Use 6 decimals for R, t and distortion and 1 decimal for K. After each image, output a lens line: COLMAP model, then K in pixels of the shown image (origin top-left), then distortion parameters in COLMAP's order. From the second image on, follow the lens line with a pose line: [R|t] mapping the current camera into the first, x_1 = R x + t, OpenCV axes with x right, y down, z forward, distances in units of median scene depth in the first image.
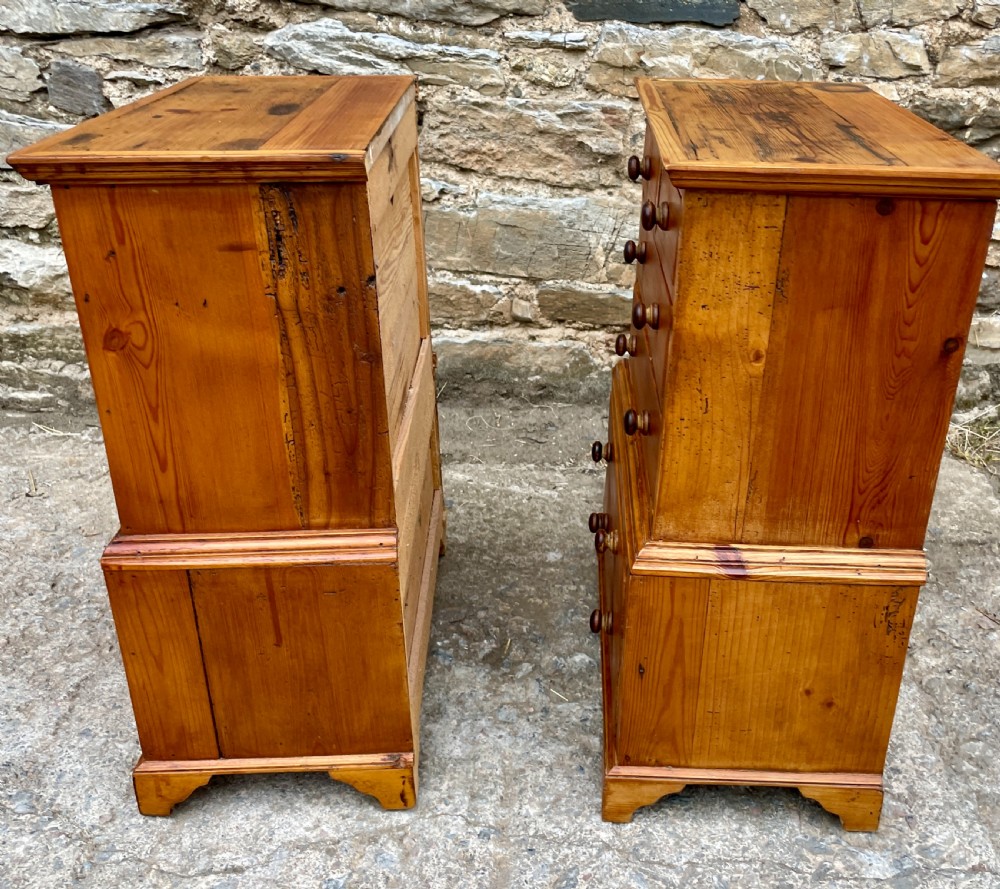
lens RADIAL K [[1061.6, 0, 559.9], [0, 1061.6, 444.9], [0, 0, 1]] dist [0.034626, 0.000000]
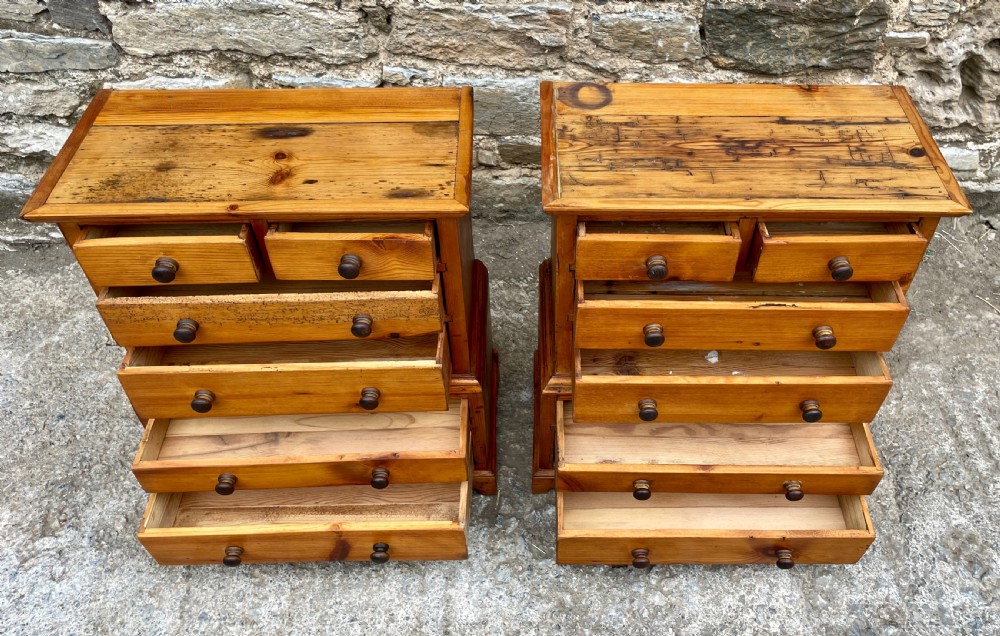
lens RADIAL K [[810.2, 0, 550.6], [0, 810.2, 257.5], [0, 0, 1]] dist [0.063197, -0.067792]
pose [[0.997598, -0.049918, 0.048027, -0.013041], [0.030873, 0.941056, 0.336839, -0.369193], [-0.062010, -0.334547, 0.940337, 0.084867]]
